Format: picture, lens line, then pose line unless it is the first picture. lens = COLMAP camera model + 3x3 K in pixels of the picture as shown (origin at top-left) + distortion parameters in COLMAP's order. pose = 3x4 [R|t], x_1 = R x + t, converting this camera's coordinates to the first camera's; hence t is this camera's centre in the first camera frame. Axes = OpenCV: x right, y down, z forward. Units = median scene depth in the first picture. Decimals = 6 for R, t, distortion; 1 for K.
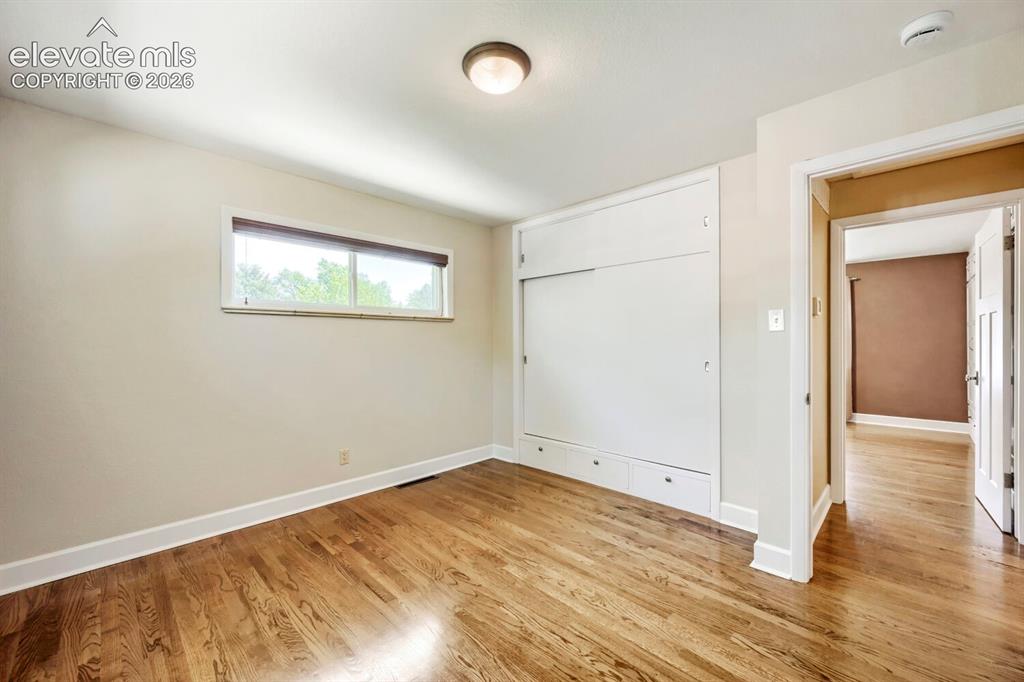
lens RADIAL K [[407.2, 0, 520.4], [0, 407.2, 341.5], [0, 0, 1]] dist [0.002553, 0.000695]
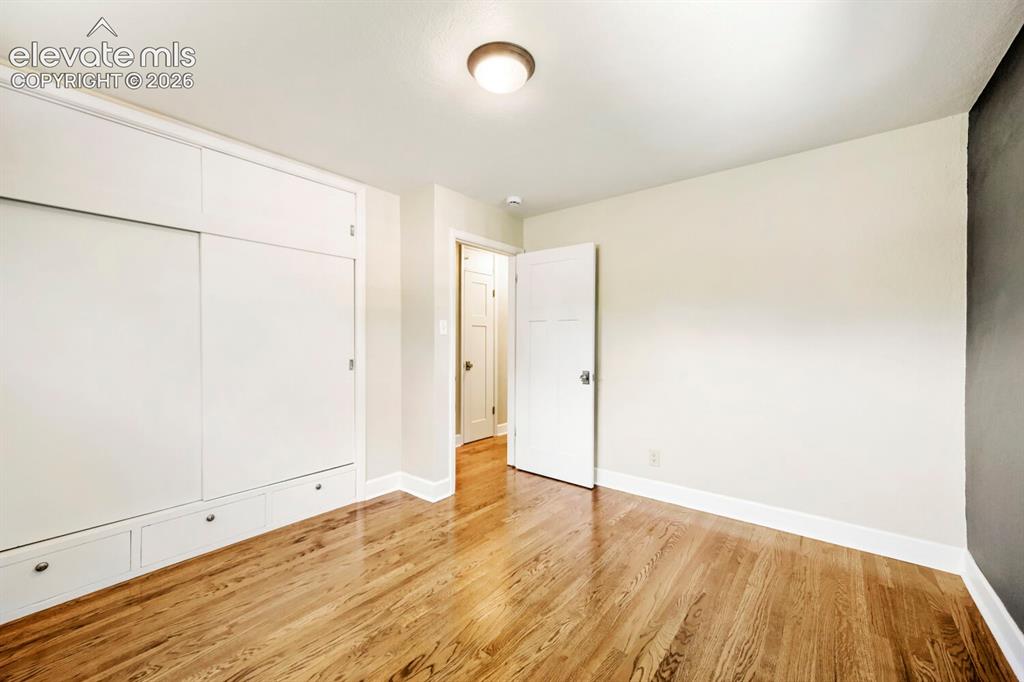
lens RADIAL K [[407.2, 0, 519.7], [0, 407.2, 341.3], [0, 0, 1]] dist [0.002553, 0.000695]
pose [[-0.119657, 0.004494, 0.992805, -0.728174], [0.000935, 0.999990, -0.004414, 0.003796], [-0.992815, 0.000400, -0.119660, 0.737944]]
